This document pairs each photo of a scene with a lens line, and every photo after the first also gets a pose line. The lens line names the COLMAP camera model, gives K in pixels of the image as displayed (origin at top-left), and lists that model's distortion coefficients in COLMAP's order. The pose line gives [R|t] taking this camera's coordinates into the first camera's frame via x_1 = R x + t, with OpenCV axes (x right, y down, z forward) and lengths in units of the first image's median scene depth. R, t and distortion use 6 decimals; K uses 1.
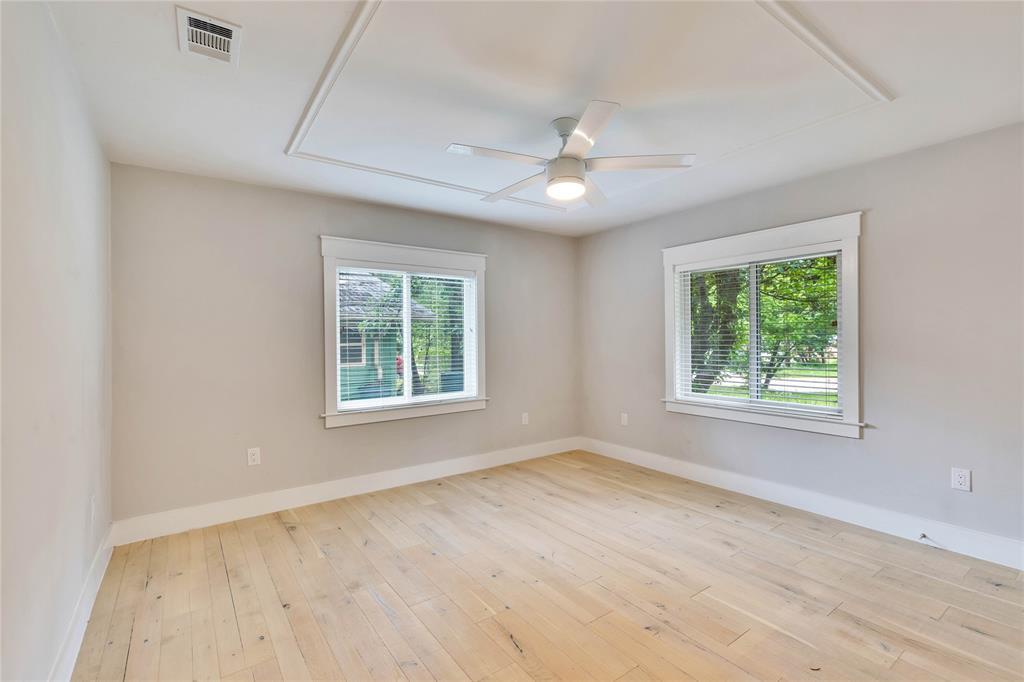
lens RADIAL K [[459.8, 0, 509.8], [0, 459.8, 339.5], [0, 0, 1]] dist [0.008732, 0.000114]
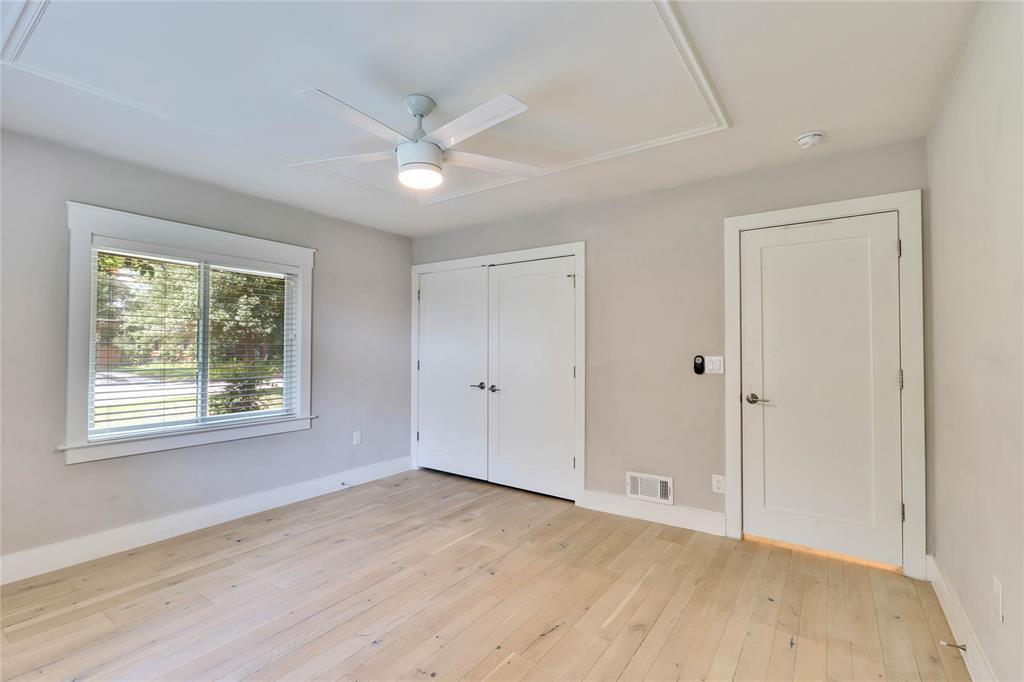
lens RADIAL K [[460.0, 0, 512.0], [0, 460.0, 341.0], [0, 0, 1]] dist [0.000439, 0.000221]
pose [[-0.332831, 0.025888, 0.942631, -0.566729], [0.002564, 0.999644, -0.026549, 0.010953], [-0.942983, -0.006419, -0.332779, 0.838152]]
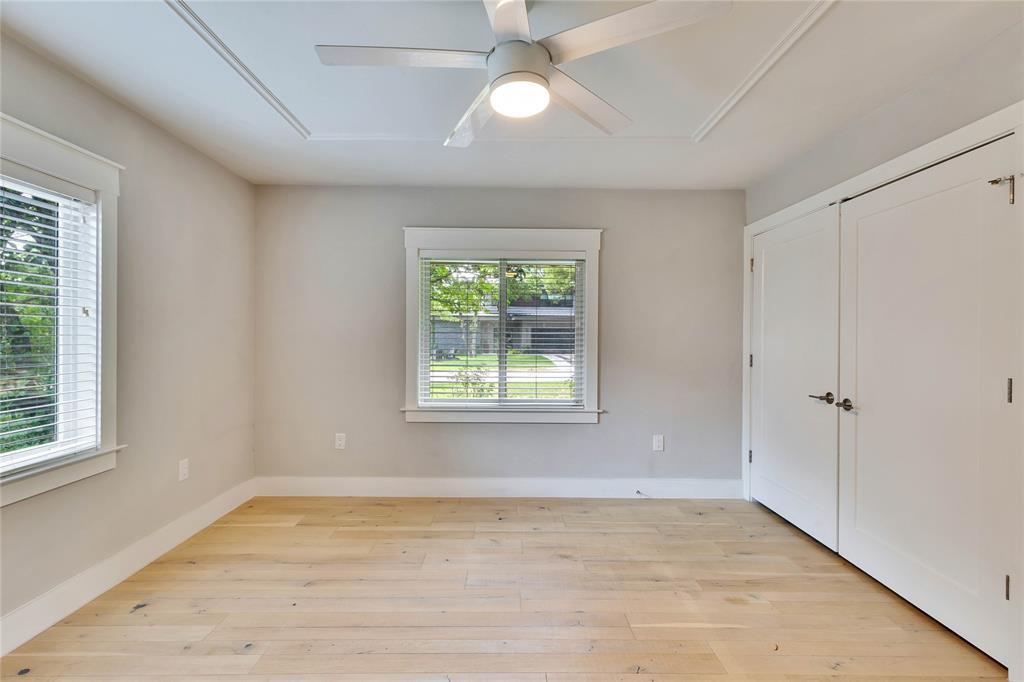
lens RADIAL K [[459.8, 0, 509.8], [0, 459.8, 339.5], [0, 0, 1]] dist [0.008732, 0.000114]
pose [[0.576143, 0.008000, 0.817309, -0.301102], [-0.010307, 0.999944, -0.002522, 0.007534], [-0.817284, -0.006971, 0.576193, 0.477964]]
